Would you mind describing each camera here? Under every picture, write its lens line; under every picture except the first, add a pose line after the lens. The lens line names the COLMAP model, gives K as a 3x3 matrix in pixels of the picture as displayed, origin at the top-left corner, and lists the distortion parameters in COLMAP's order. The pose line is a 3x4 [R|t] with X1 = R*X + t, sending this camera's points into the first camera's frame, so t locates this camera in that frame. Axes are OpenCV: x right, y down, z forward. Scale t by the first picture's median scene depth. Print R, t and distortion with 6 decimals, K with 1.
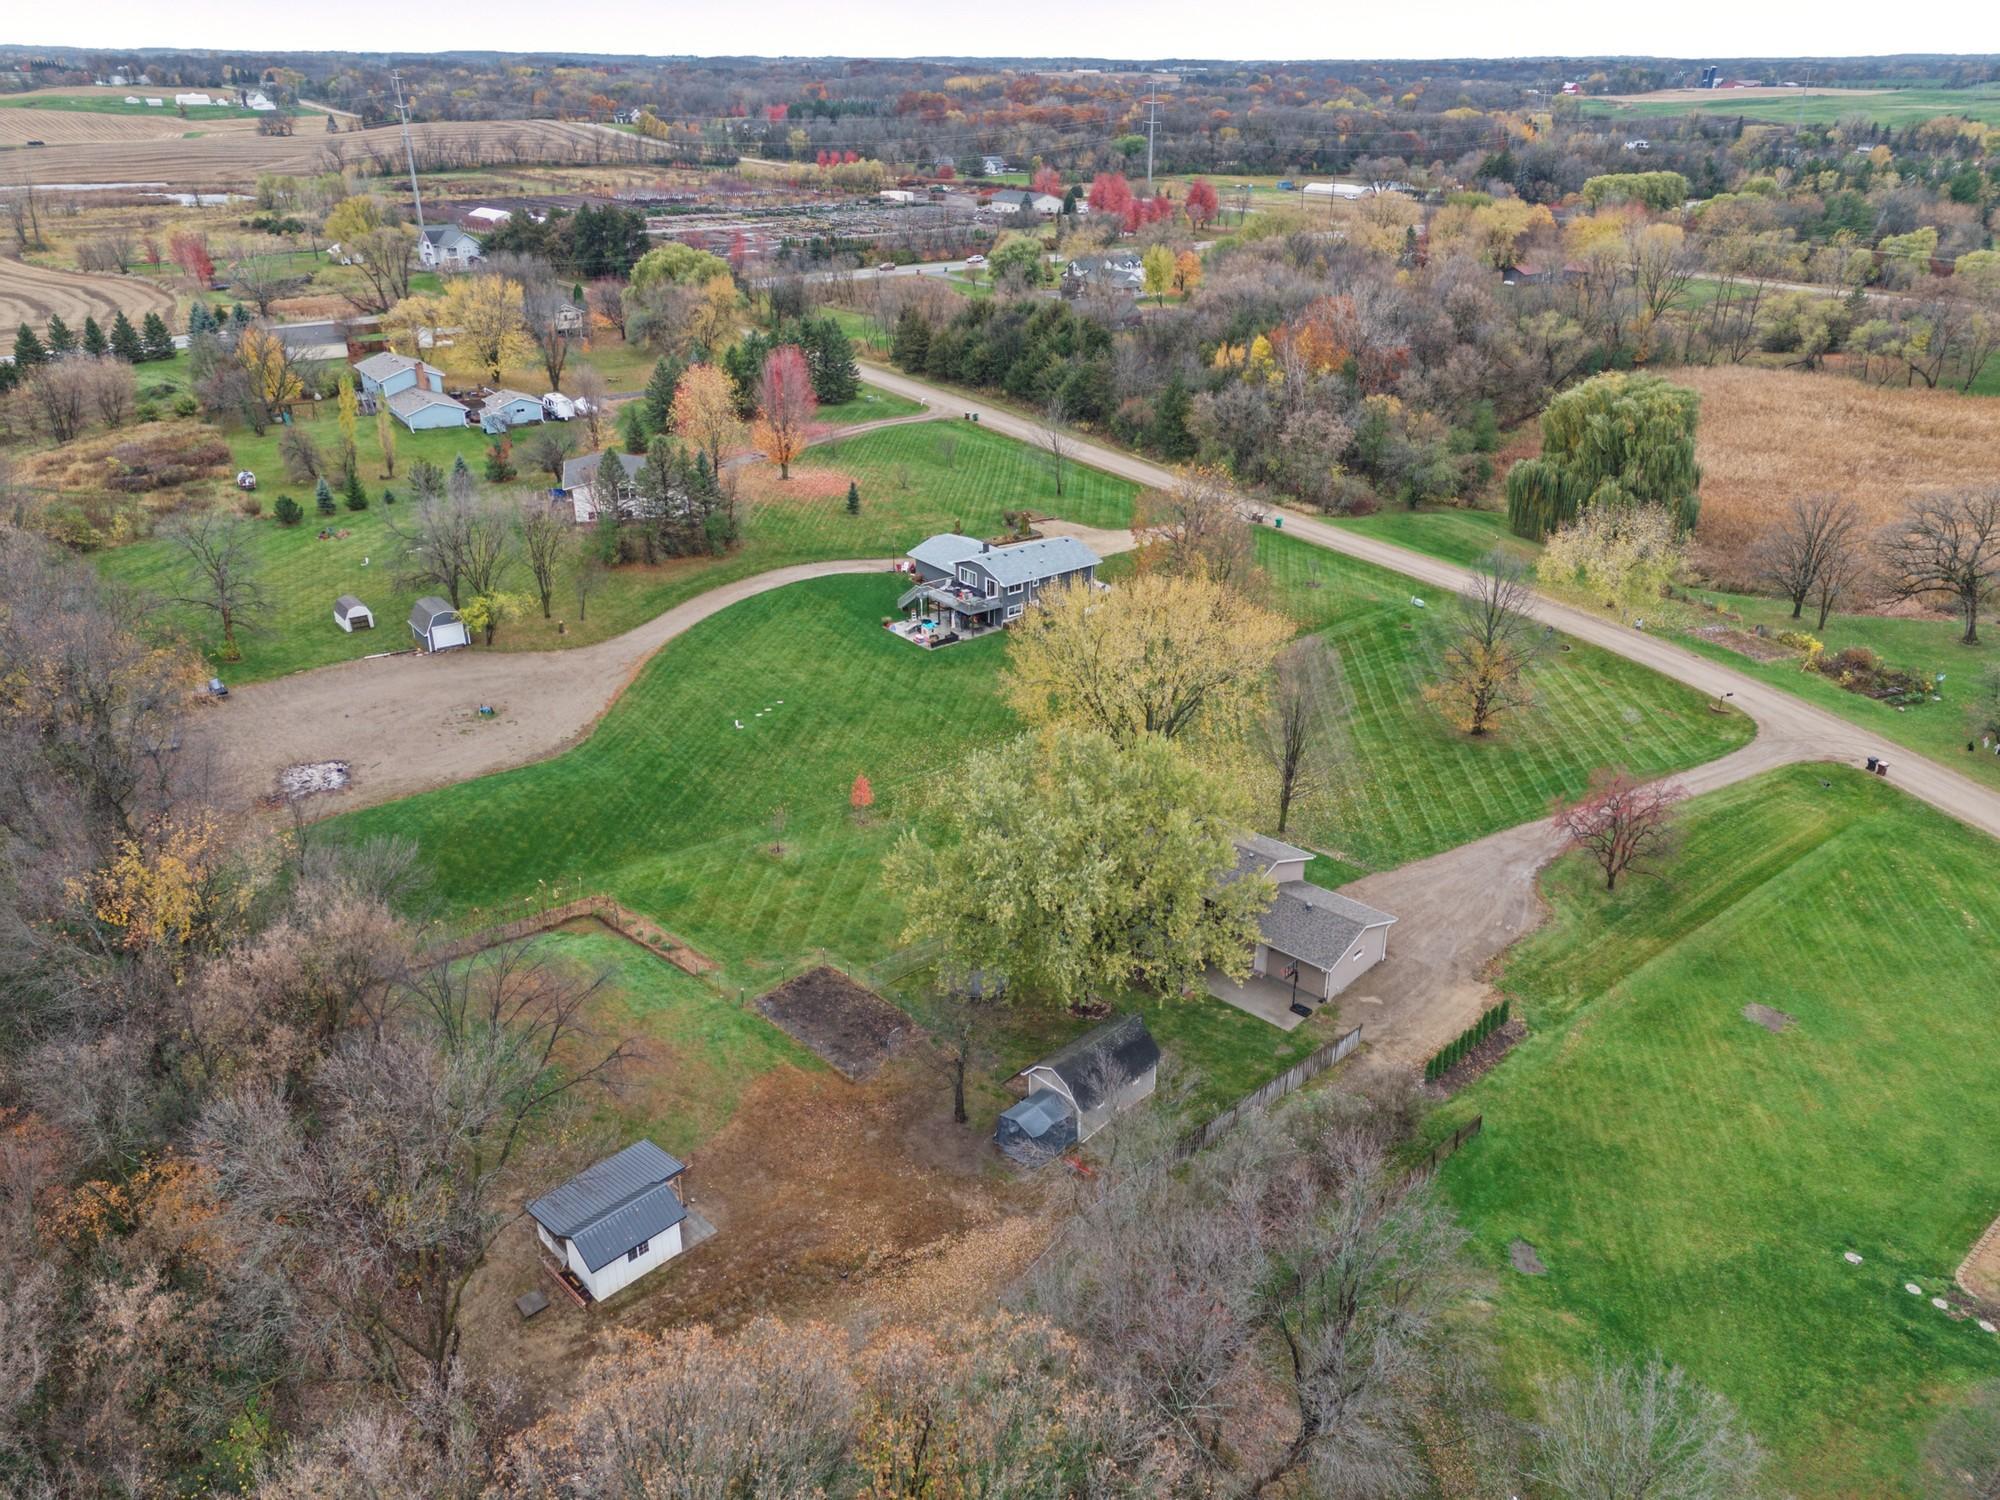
lens RADIAL K [[1490.4, 0, 1008.3], [0, 1490.4, 758.8], [0, 0, 1]] dist [0.073985, -0.062955]
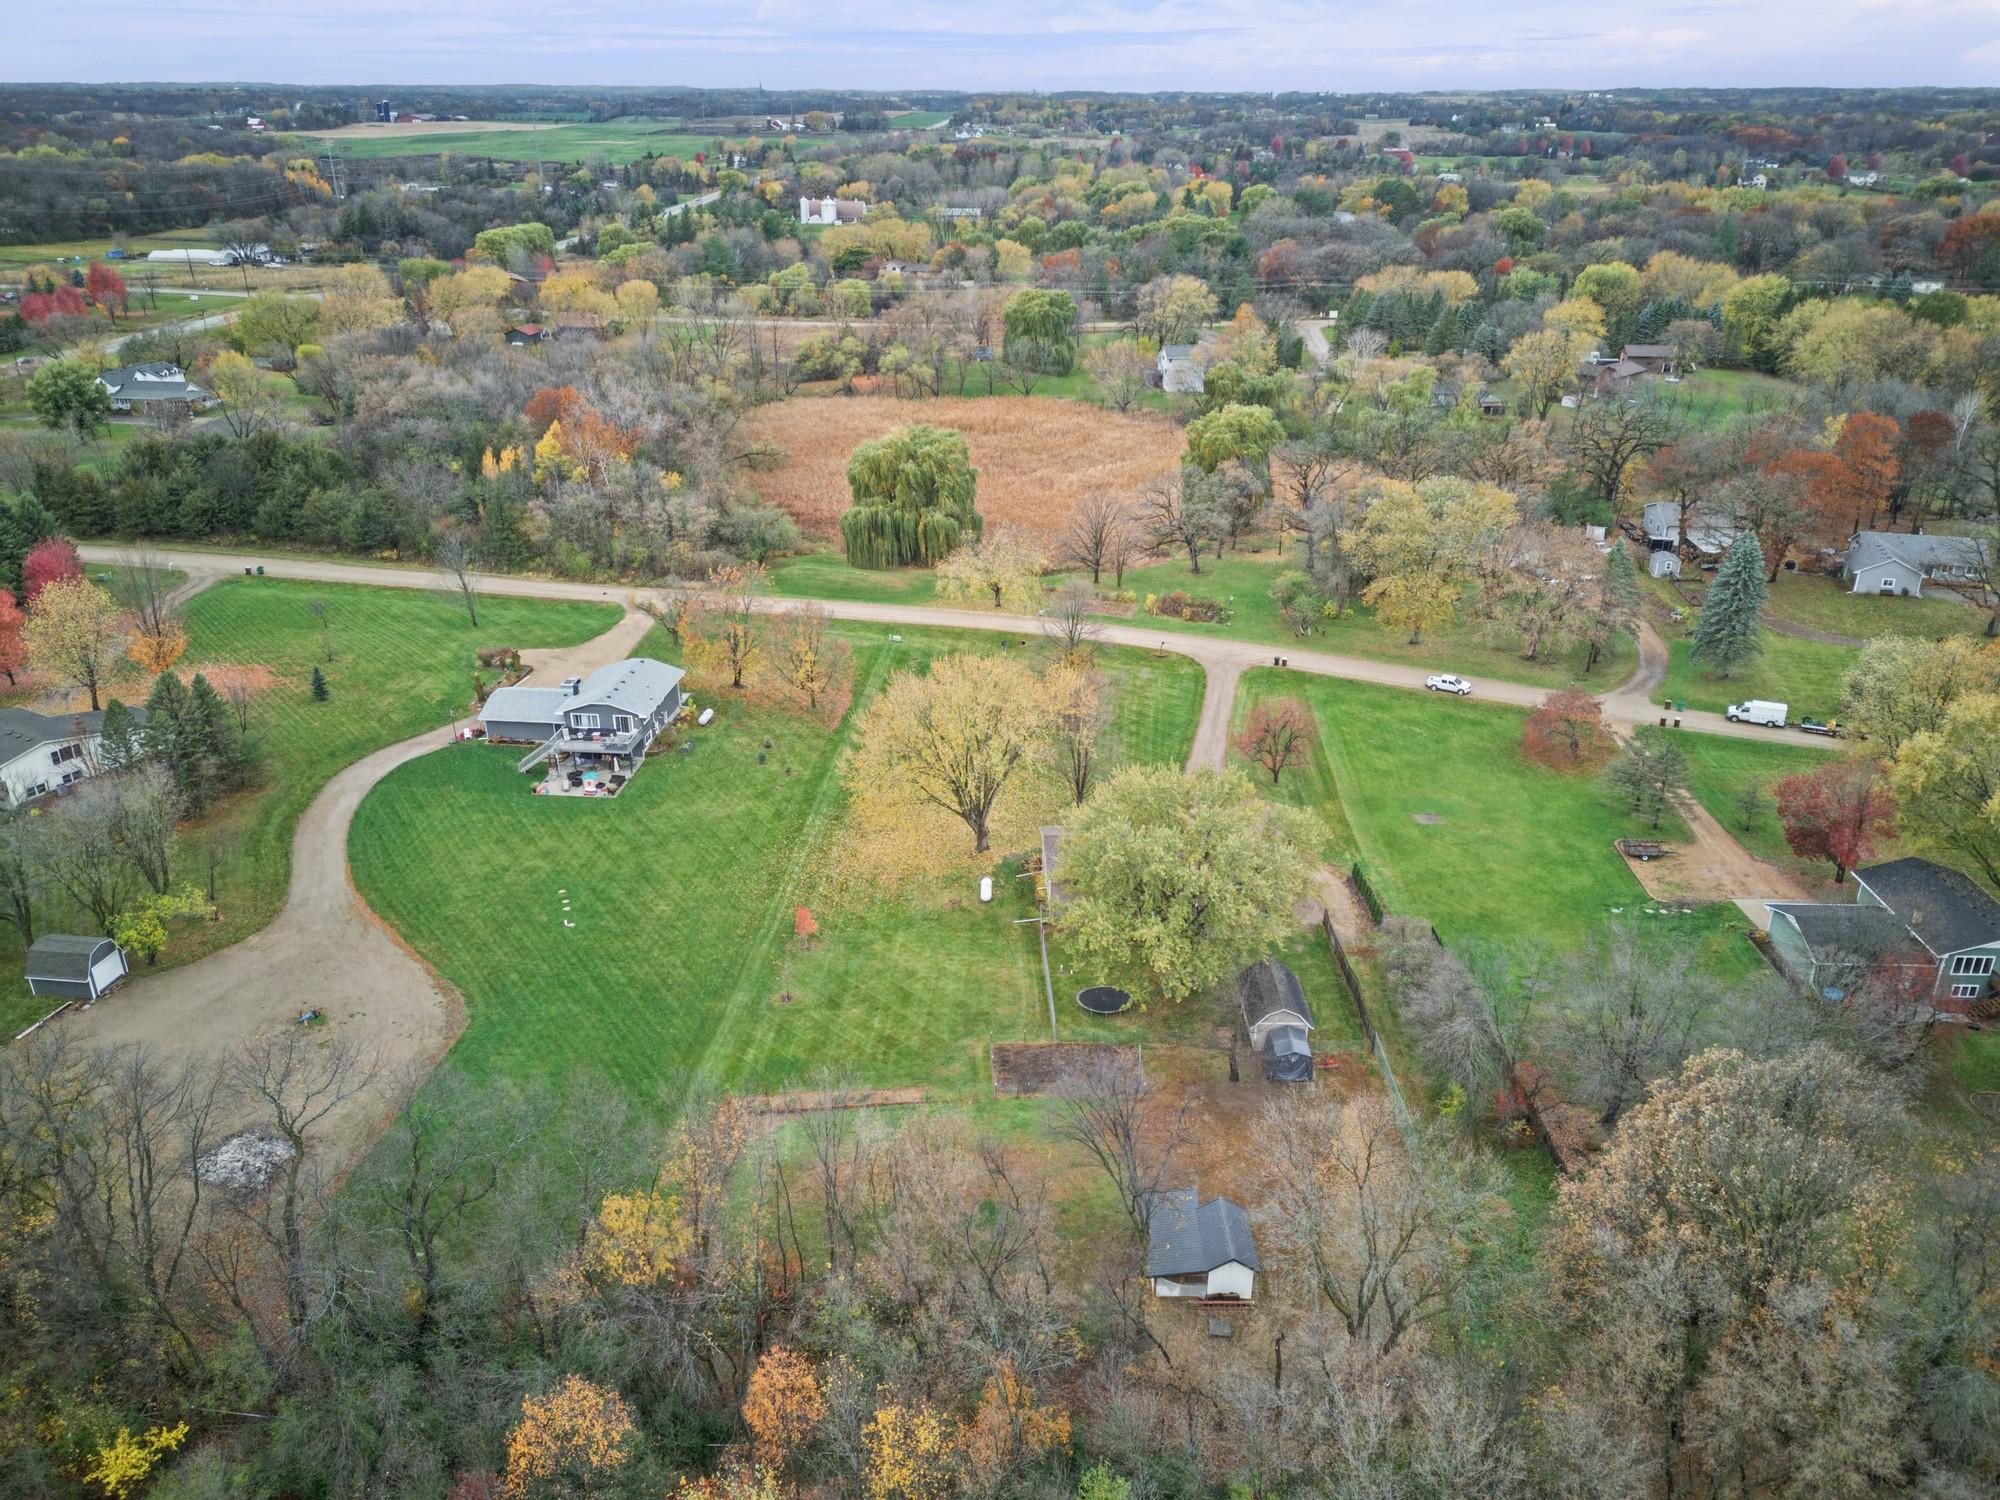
lens RADIAL K [[1490.4, 0, 1007.1], [0, 1490.4, 758.6], [0, 0, 1]] dist [0.073985, -0.062955]
pose [[0.690519, -0.301043, 0.657690, -0.345703], [0.307725, 0.945149, 0.109536, -0.082611], [-0.654591, 0.126751, 0.745282, 0.039763]]
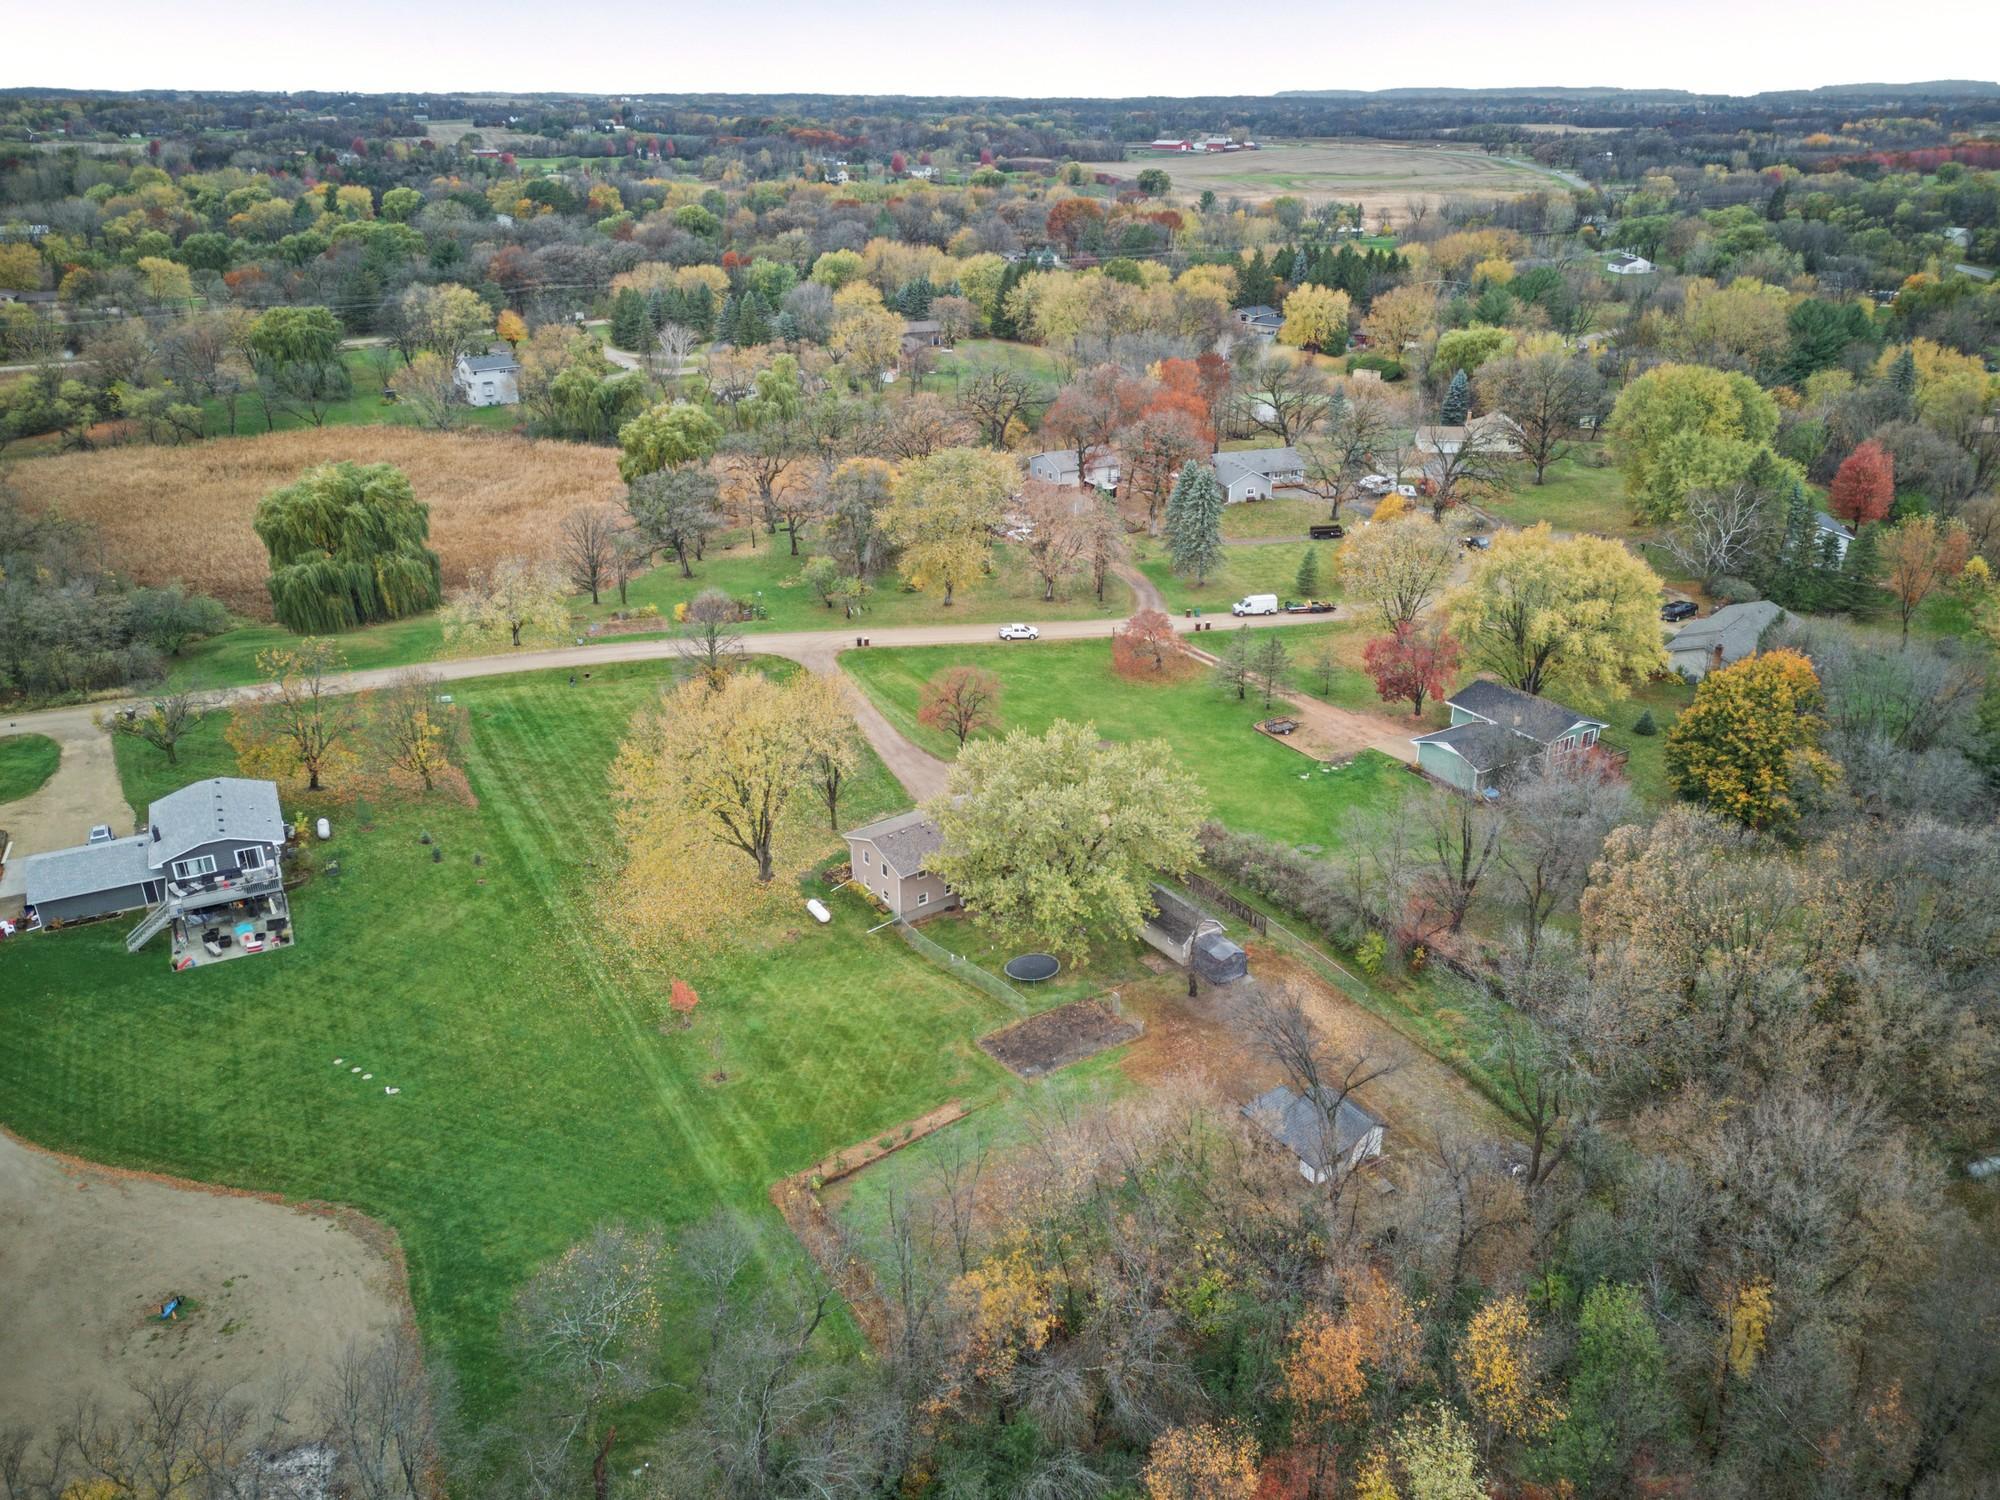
lens RADIAL K [[1490.4, 0, 996.4], [0, 1490.4, 760.2], [0, 0, 1]] dist [0.073985, -0.062955]
pose [[0.171124, -0.407215, 0.897158, -0.451305], [0.415647, 0.855430, 0.308994, -0.167111], [-0.893283, 0.320025, 0.315642, 0.235637]]
